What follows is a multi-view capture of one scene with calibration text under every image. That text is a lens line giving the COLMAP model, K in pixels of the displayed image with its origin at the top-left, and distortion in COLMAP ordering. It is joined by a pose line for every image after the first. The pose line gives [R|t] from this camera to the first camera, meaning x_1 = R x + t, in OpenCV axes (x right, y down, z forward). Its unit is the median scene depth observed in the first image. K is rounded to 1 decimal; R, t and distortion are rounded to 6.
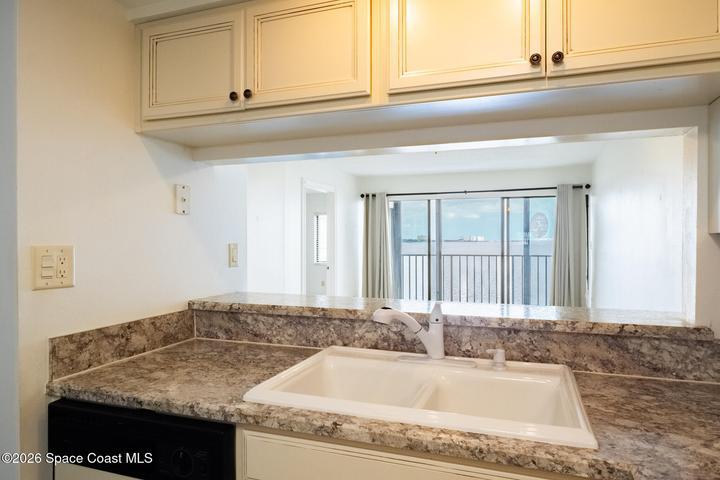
lens RADIAL K [[459.1, 0, 373.0], [0, 459.1, 238.4], [0, 0, 1]] dist [-0.001187, 0.000572]
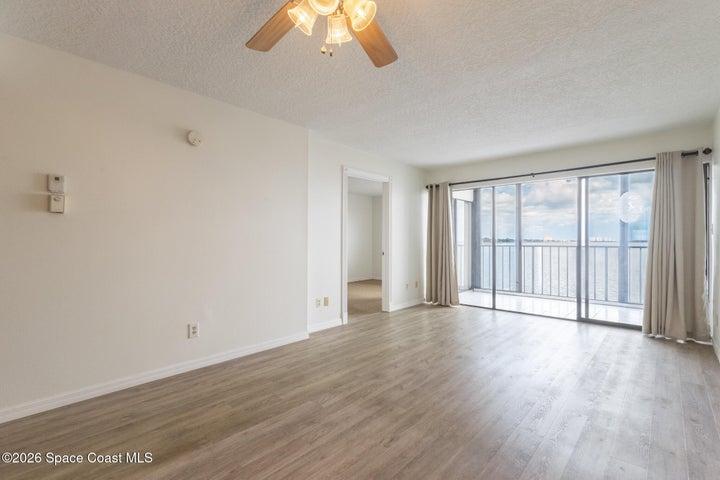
lens RADIAL K [[330.7, 0, 361.5], [0, 330.7, 237.5], [0, 0, 1]] dist [0.002621, 0.000347]
pose [[0.920400, -0.000302, -0.390977, 0.556042], [-0.001978, 0.999983, -0.005428, 0.113894], [0.390972, 0.005769, 0.920384, 0.974626]]
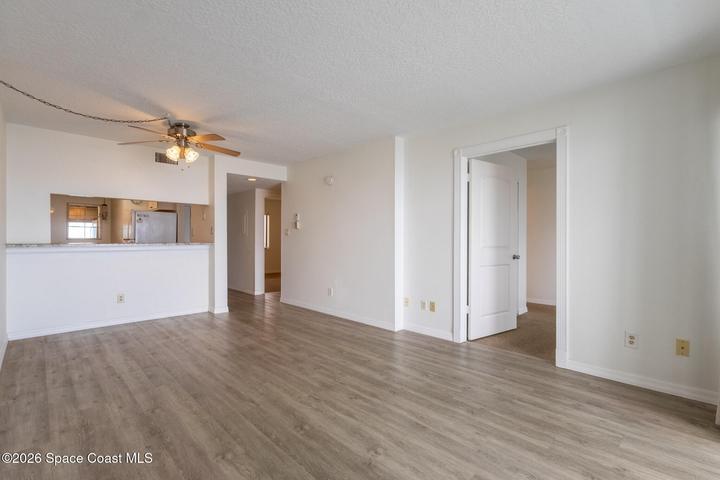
lens RADIAL K [[330.7, 0, 359.4], [0, 330.7, 238.2], [0, 0, 1]] dist [0.002621, 0.000347]
pose [[-0.443762, 0.000912, -0.896144, 1.497269], [0.002419, 0.999997, -0.000179, 0.108645], [0.896141, -0.002247, -0.443763, 3.422899]]
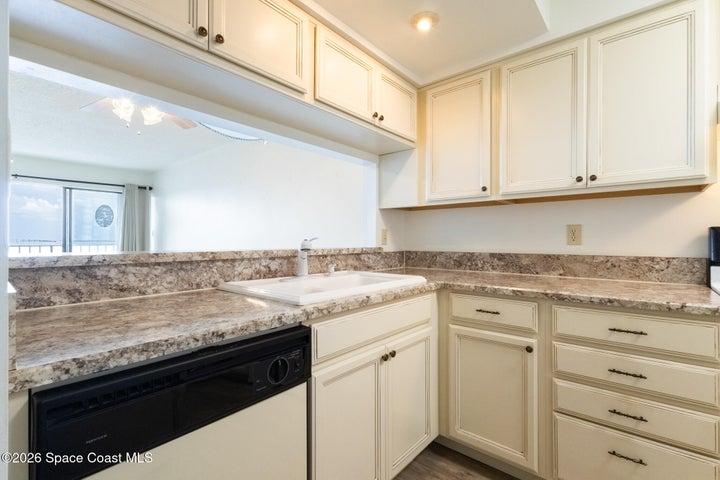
lens RADIAL K [[330.7, 0, 360.5], [0, 330.7, 238.5], [0, 0, 1]] dist [0.002621, 0.000347]
pose [[0.355100, 0.005266, 0.934813, -0.716915], [-0.001413, 0.999986, -0.005096, 0.119015], [-0.934827, 0.000489, 0.355103, 0.357395]]
